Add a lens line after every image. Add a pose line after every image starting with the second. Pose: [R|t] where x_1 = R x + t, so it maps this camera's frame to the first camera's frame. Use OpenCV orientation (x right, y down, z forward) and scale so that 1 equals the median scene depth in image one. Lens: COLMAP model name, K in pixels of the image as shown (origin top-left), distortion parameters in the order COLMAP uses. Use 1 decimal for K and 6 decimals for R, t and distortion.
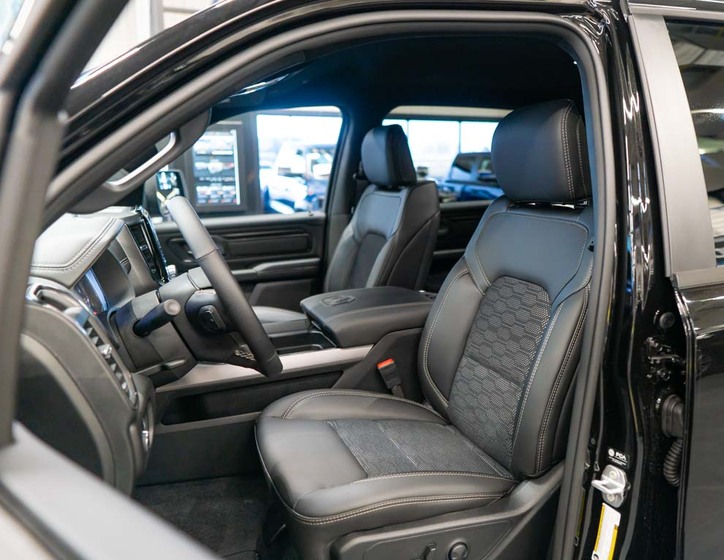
lens RADIAL K [[590.2, 0, 338.8], [0, 590.2, 264.8], [0, 0, 1]] dist [0.003510, -0.017160]
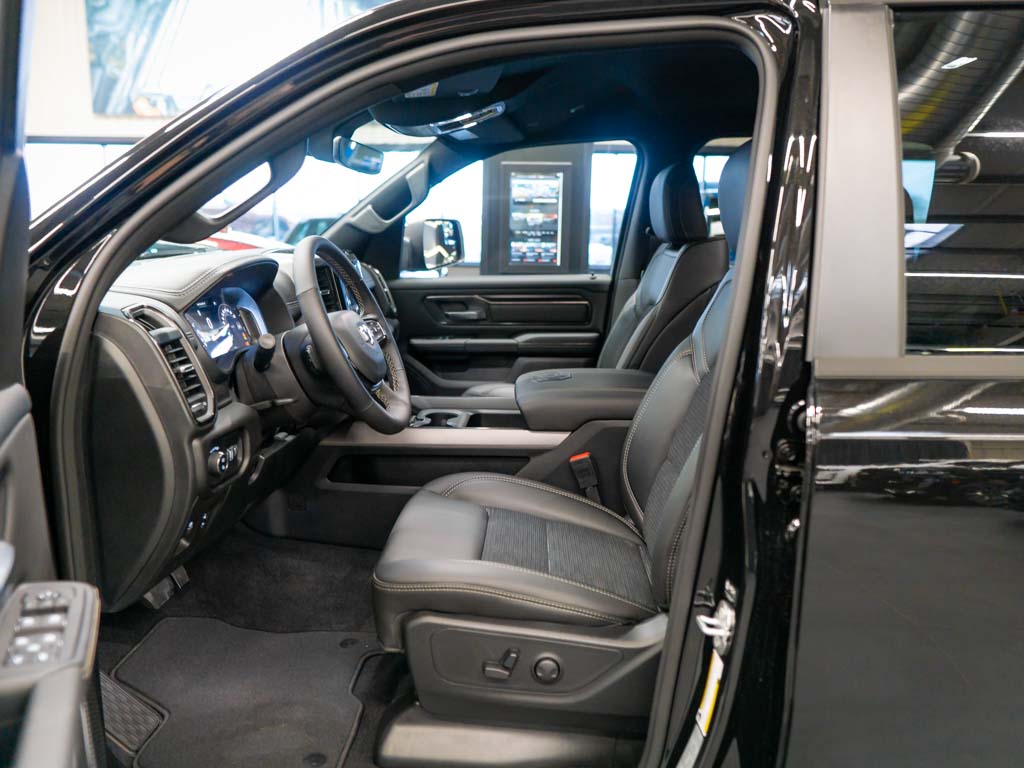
lens RADIAL K [[826.5, 0, 509.0], [0, 826.5, 377.9], [0, 0, 1]] dist [-0.000427, -0.005610]
pose [[0.898779, 0.104310, -0.425812, 0.360770], [-0.098944, 0.994485, 0.034771, 0.022970], [0.427091, 0.010880, 0.904143, -0.055476]]
